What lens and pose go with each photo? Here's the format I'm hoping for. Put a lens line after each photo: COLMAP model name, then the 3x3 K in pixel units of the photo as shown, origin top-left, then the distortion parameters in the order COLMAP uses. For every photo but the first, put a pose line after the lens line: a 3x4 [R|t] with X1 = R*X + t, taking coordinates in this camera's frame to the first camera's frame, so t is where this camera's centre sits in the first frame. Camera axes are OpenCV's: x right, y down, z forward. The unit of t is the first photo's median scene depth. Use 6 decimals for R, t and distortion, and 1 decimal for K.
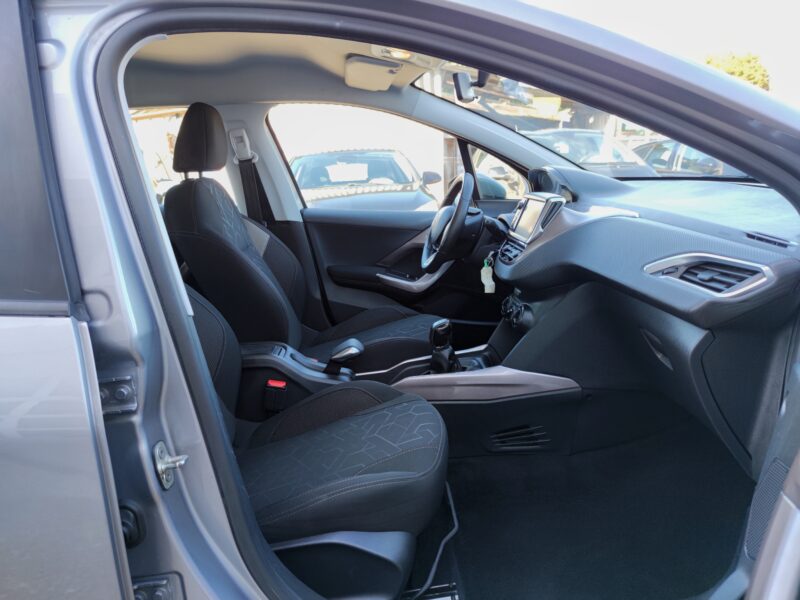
lens RADIAL K [[603.0, 0, 400.7], [0, 603.0, 299.5], [0, 0, 1]] dist [0.059872, -0.007765]
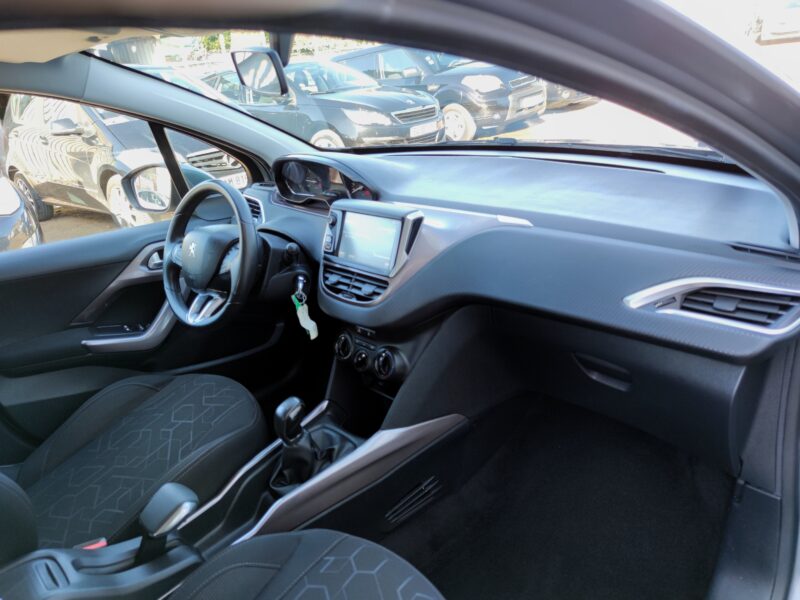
lens RADIAL K [[603.0, 0, 397.4], [0, 603.0, 302.9], [0, 0, 1]] dist [0.059872, -0.007765]
pose [[0.754915, -0.288208, 0.589101, -0.233694], [0.217290, 0.957444, 0.189964, -0.195824], [-0.618780, -0.015401, 0.785413, 0.380552]]
